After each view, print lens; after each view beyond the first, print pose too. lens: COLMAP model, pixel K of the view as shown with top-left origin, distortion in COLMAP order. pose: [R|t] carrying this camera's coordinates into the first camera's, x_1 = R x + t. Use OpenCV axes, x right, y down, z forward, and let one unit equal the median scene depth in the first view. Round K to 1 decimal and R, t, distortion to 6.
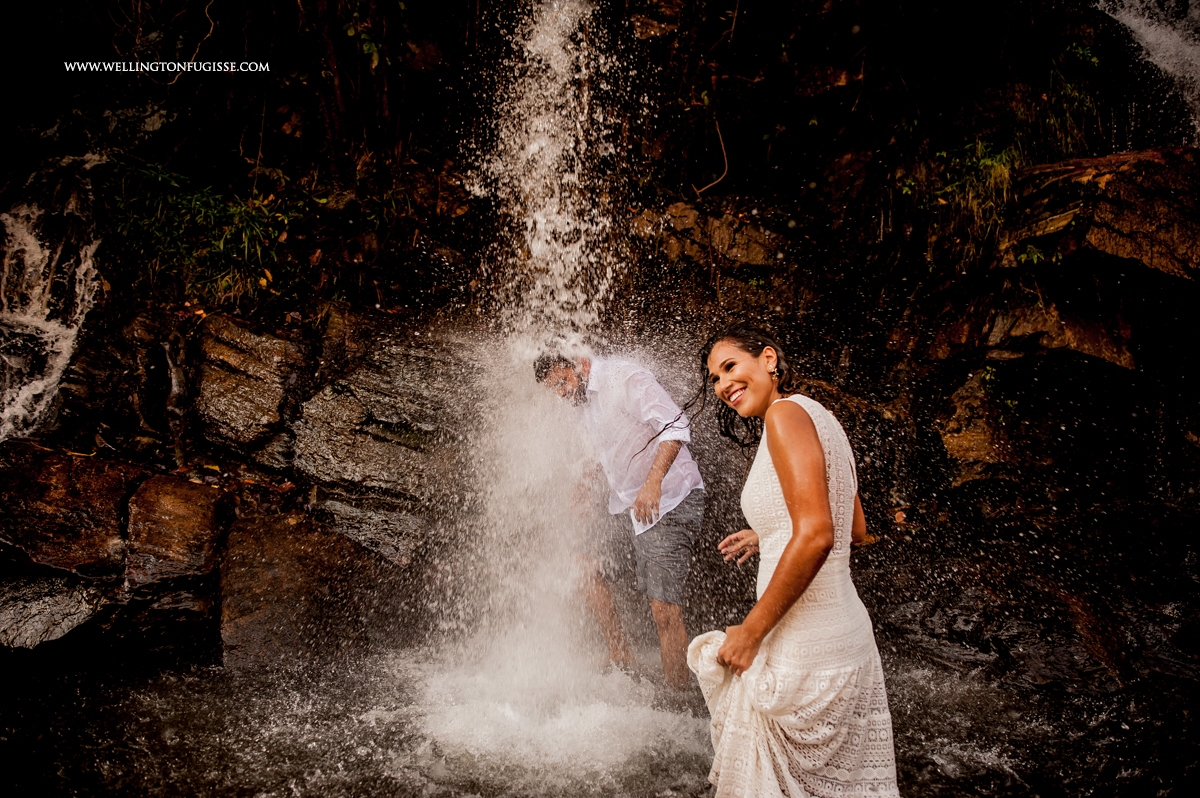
lens RADIAL K [[838.0, 0, 666.2], [0, 838.0, 456.0], [0, 0, 1]] dist [-0.050256, 0.004436]
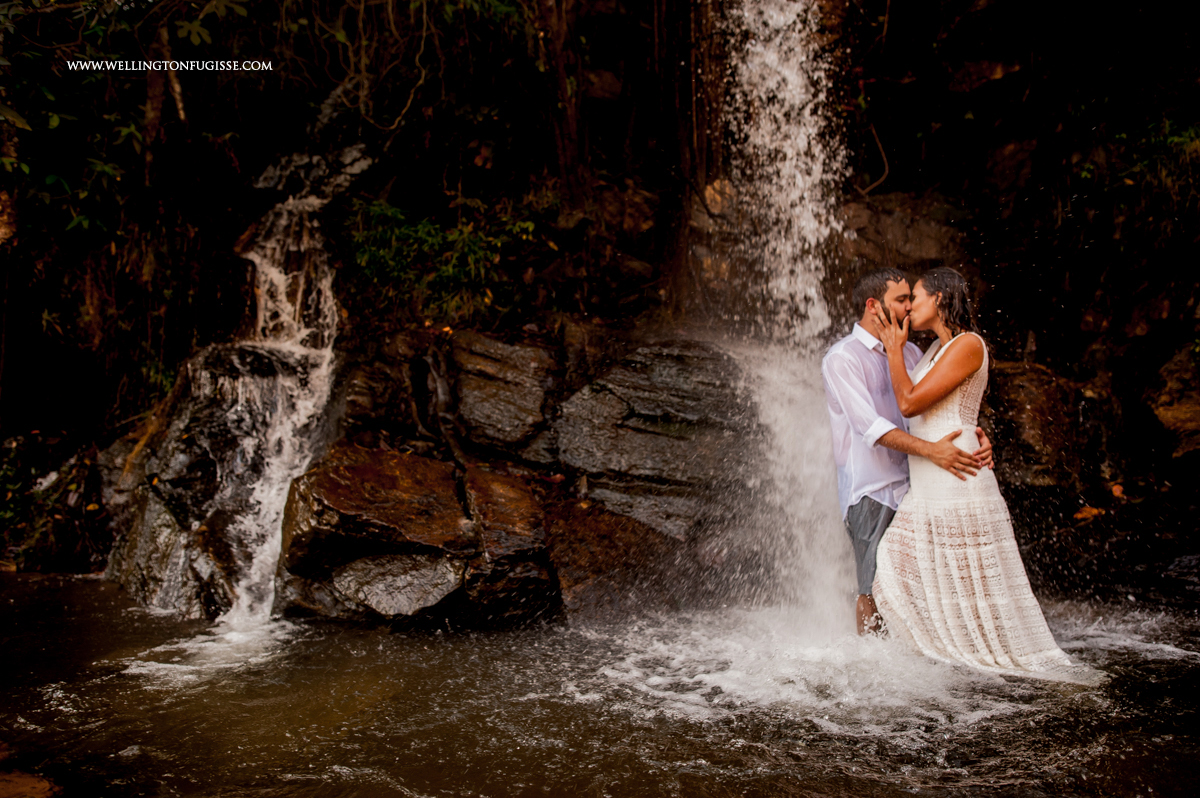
lens RADIAL K [[838.0, 0, 666.2], [0, 838.0, 456.0], [0, 0, 1]] dist [-0.050256, 0.004436]
pose [[0.992187, -0.043480, -0.116939, -0.175862], [0.041548, 0.998957, -0.018914, 0.032544], [0.117640, 0.013907, 0.992959, -0.081027]]
